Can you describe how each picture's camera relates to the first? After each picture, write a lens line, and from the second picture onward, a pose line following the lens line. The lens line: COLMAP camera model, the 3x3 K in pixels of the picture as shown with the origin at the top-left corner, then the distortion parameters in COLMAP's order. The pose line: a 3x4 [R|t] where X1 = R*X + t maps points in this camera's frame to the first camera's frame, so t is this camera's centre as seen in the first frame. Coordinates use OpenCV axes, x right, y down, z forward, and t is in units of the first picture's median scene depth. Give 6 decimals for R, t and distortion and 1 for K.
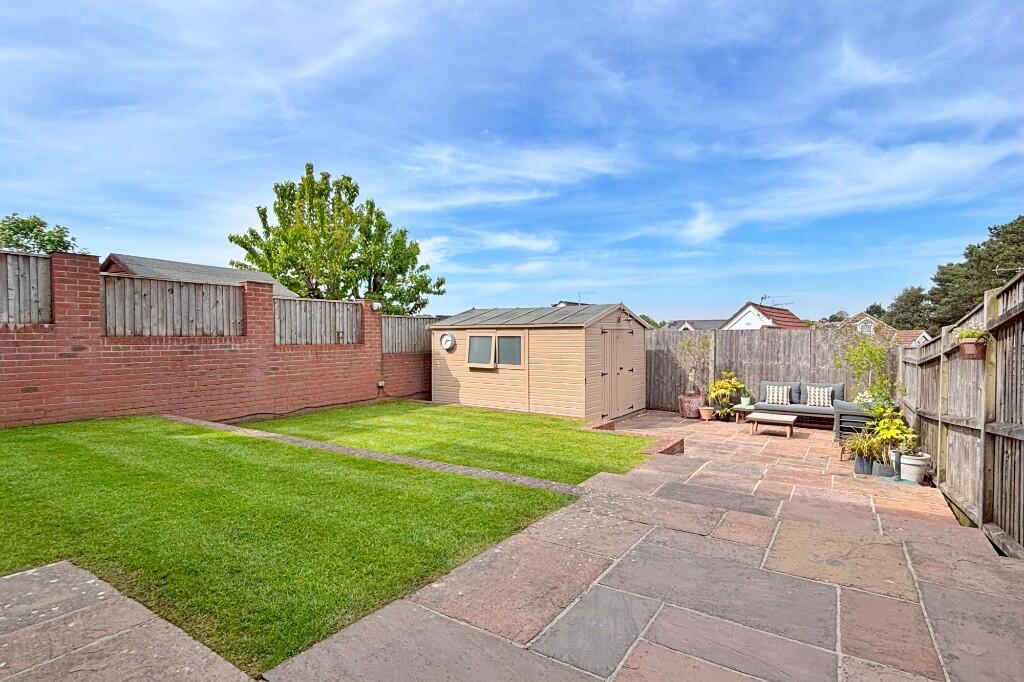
lens RADIAL K [[512.4, 0, 512.0], [0, 512.4, 341.0], [0, 0, 1]] dist [-0.001860, -0.000276]
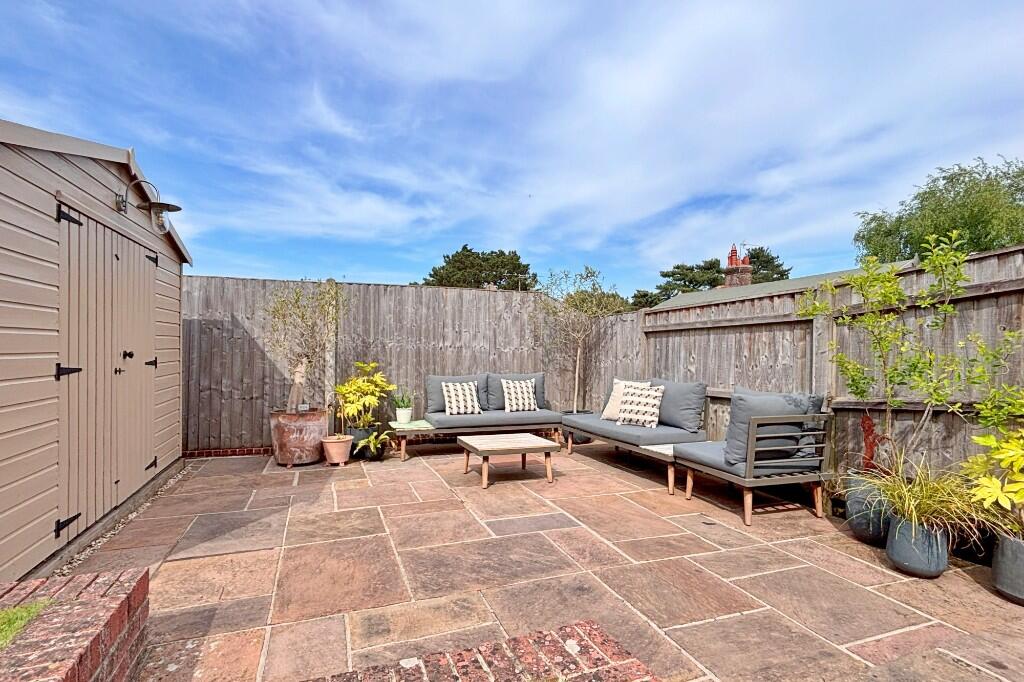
lens RADIAL K [[512.4, 0, 512.0], [0, 512.4, 341.0], [0, 0, 1]] dist [-0.001860, -0.000276]
pose [[0.590195, 0.013044, 0.807156, 0.090061], [0.002342, 0.999838, -0.017870, 0.049373], [-0.807258, 0.012437, 0.590068, 0.584585]]
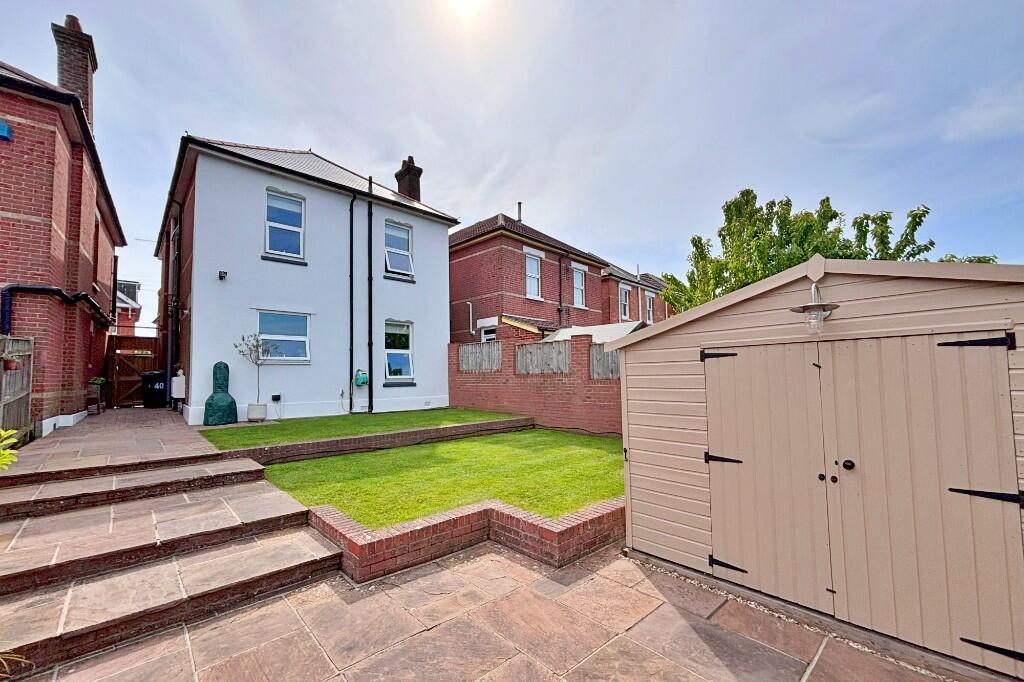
lens RADIAL K [[409.6, 0, 507.2], [0, 409.6, 358.2], [0, 0, 1]] dist [0.000639, 0.000187]
pose [[-0.251368, -0.042714, -0.966949, 0.487853], [0.004424, 0.998965, -0.045278, -0.000242], [0.967881, -0.015659, -0.250919, 0.833600]]
